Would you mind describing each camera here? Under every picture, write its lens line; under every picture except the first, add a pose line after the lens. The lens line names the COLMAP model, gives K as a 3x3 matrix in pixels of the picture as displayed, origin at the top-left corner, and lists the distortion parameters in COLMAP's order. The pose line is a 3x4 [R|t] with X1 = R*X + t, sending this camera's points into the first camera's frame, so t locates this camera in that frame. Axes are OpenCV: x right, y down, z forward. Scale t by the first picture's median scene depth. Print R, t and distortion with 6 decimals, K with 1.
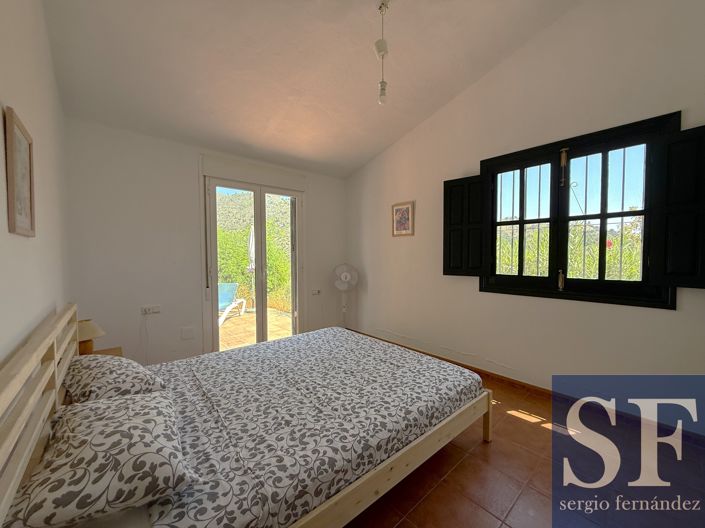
lens RADIAL K [[278.4, 0, 351.8], [0, 278.4, 264.1], [0, 0, 1]] dist [0.000694, 0.000098]
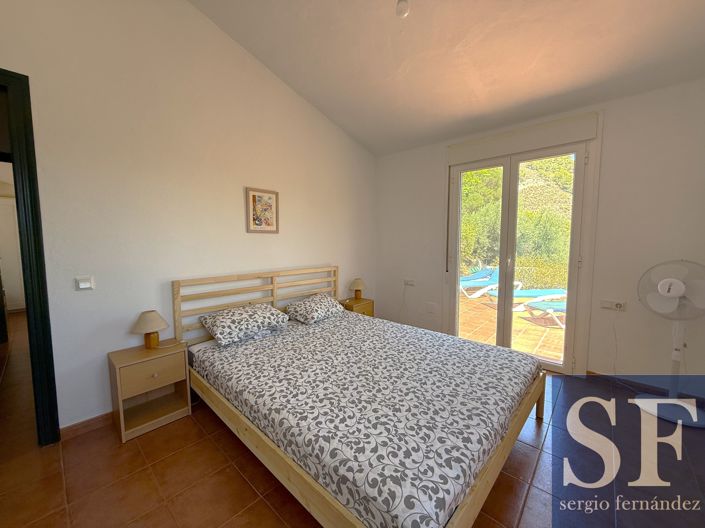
lens RADIAL K [[278.4, 0, 351.8], [0, 278.4, 264.1], [0, 0, 1]] dist [0.000694, 0.000098]
pose [[0.124334, 0.085905, -0.988515, 0.619303], [-0.035686, 0.995988, 0.082066, -0.023924], [0.991598, 0.025073, 0.126901, 0.619855]]
